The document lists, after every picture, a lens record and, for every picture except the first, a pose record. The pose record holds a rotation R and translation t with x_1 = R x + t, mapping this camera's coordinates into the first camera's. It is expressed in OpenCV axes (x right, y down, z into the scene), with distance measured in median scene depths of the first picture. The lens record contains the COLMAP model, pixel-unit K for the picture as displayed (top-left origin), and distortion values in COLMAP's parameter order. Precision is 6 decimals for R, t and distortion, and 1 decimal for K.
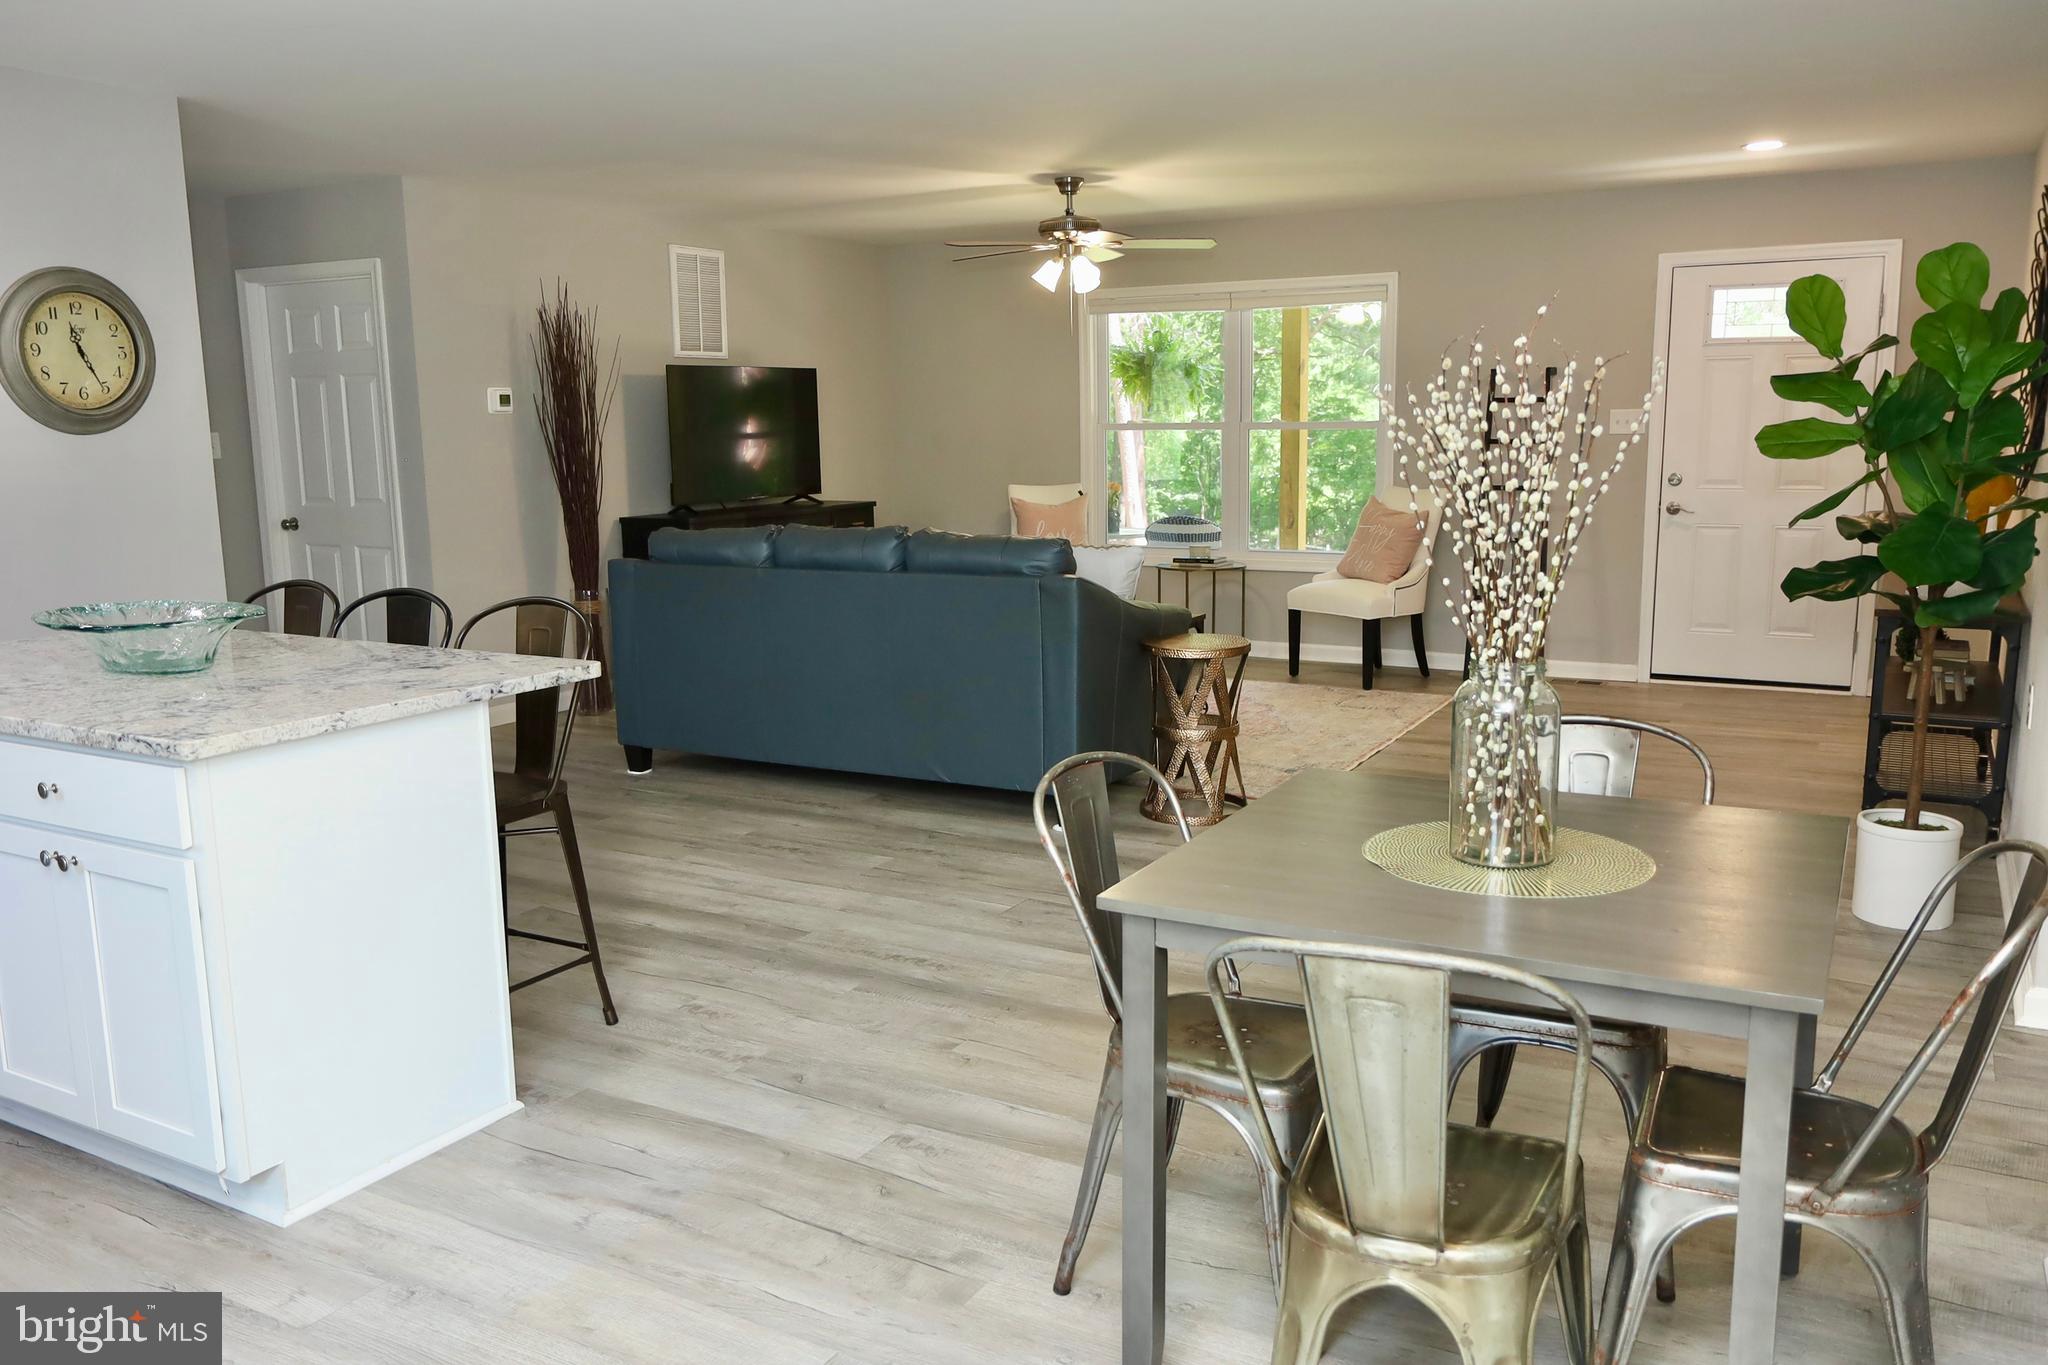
lens RADIAL K [[1582.3, 0, 1024.8], [0, 1582.3, 684.4], [0, 0, 1]] dist [0.002826, 0.006321]
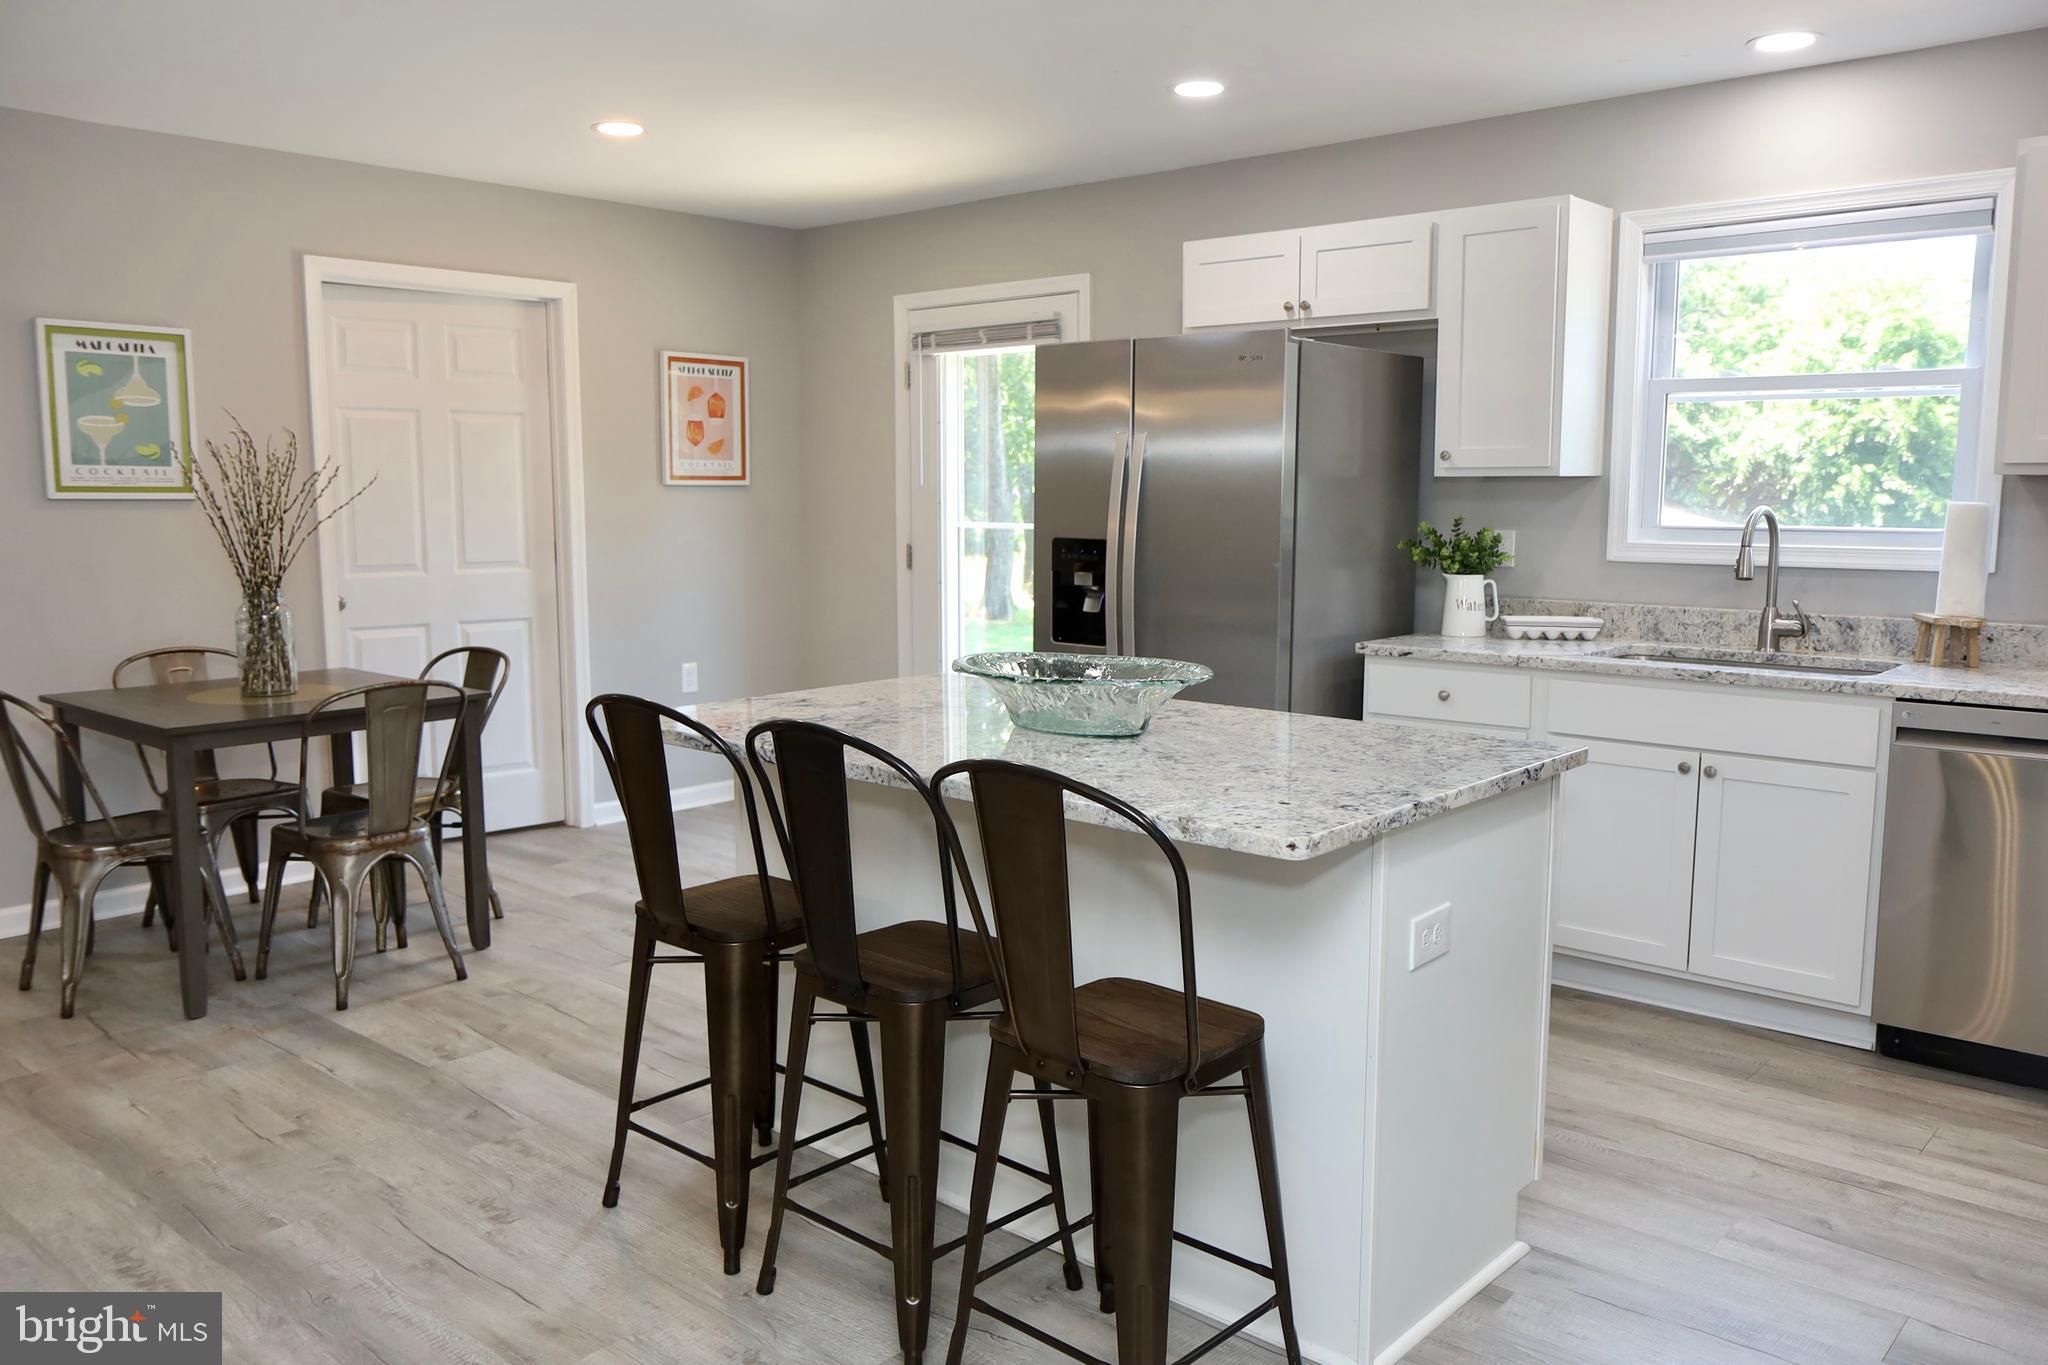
lens RADIAL K [[1582.3, 0, 1027.8], [0, 1582.3, 664.4], [0, 0, 1]] dist [0.002826, 0.006321]
pose [[-0.977357, -0.020494, 0.210603, -0.653380], [0.040290, 0.959065, 0.280305, -0.277215], [-0.207727, 0.282443, -0.936523, 1.683297]]
